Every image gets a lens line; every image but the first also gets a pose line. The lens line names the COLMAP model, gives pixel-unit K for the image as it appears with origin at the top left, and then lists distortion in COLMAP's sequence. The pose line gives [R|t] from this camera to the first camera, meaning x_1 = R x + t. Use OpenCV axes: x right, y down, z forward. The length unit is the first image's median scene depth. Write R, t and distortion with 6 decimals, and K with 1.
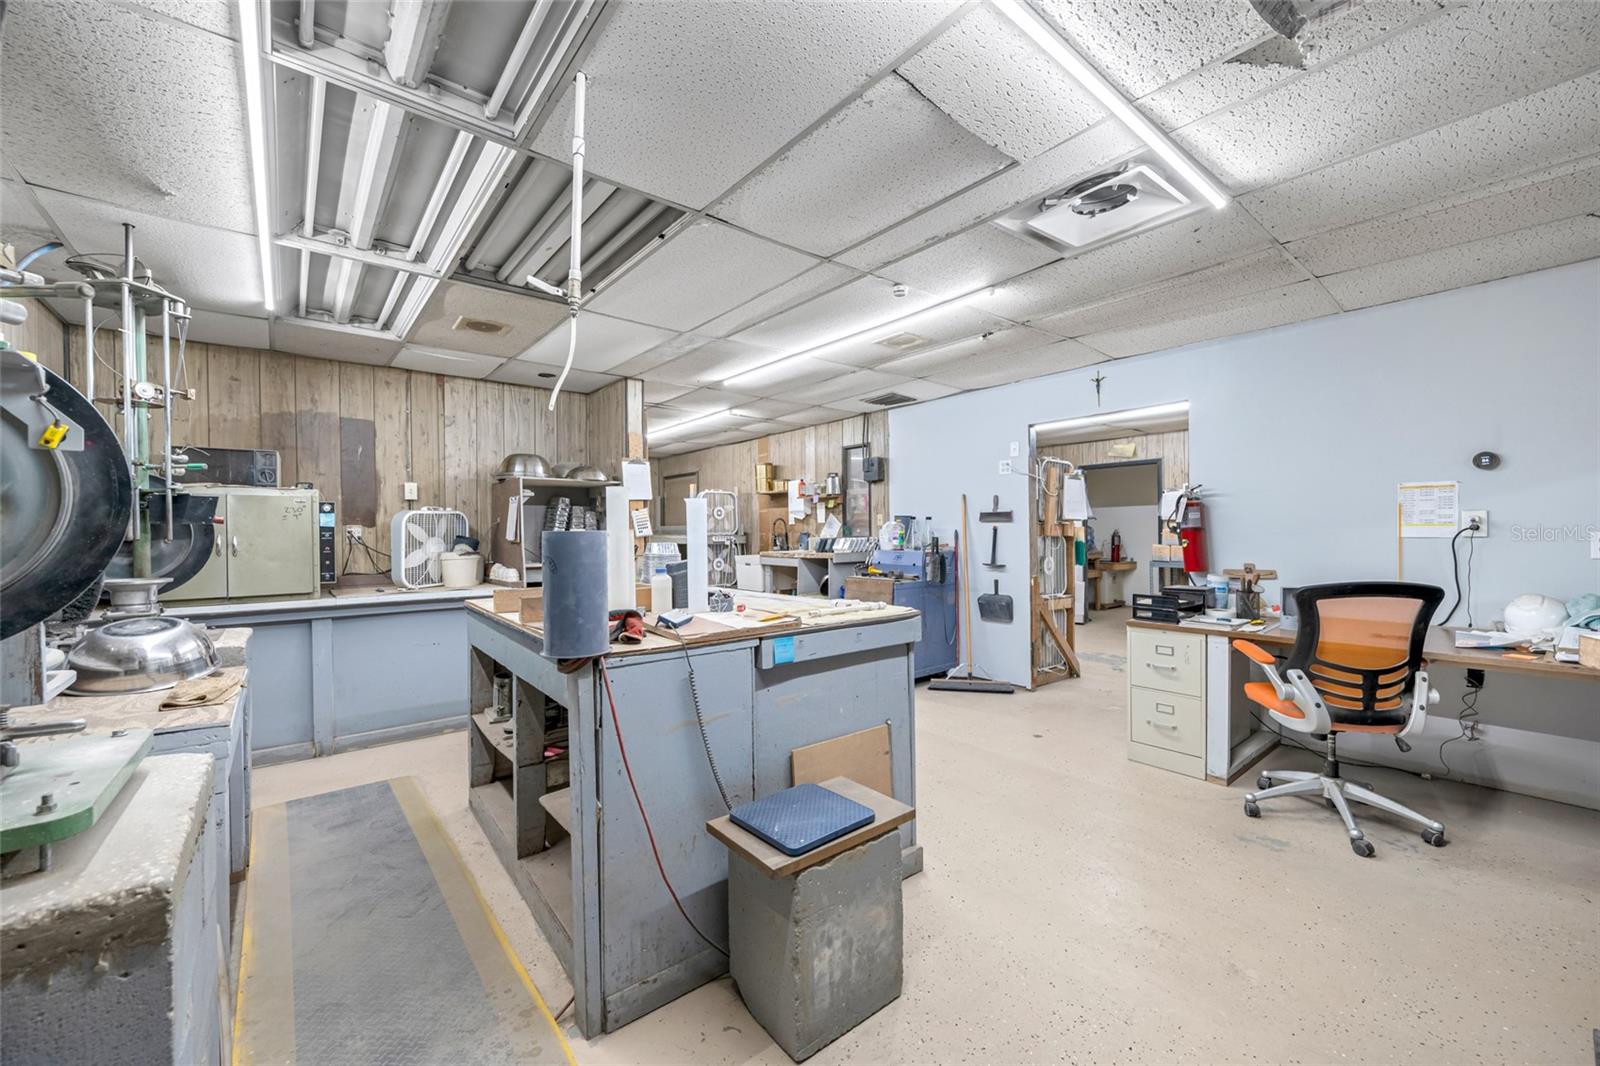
lens RADIAL K [[633.2, 0, 799.6], [0, 633.2, 537.1], [0, 0, 1]] dist [-0.000502, -0.000338]
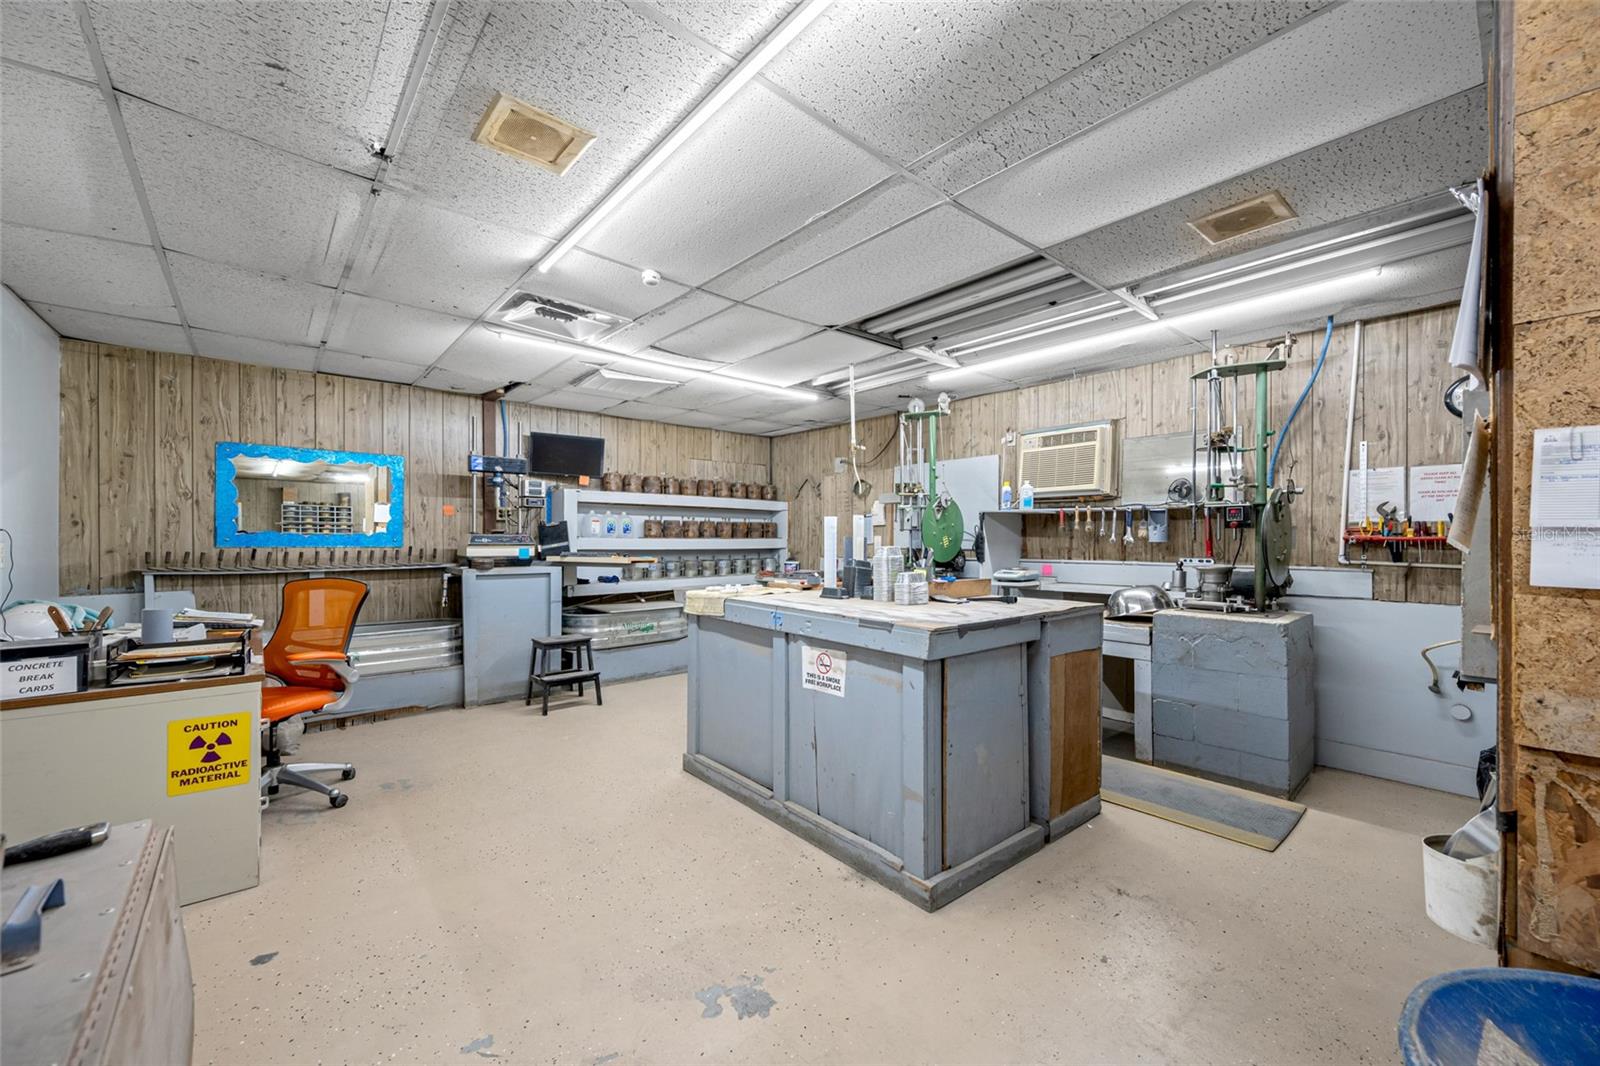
lens RADIAL K [[633.2, 0, 800.3], [0, 633.2, 537.7], [0, 0, 1]] dist [-0.000502, -0.000338]
pose [[-0.999567, 0.009510, -0.027850, -0.033136], [0.009153, 0.999874, 0.012935, -0.021078], [0.027969, 0.012674, -0.999528, 2.113582]]
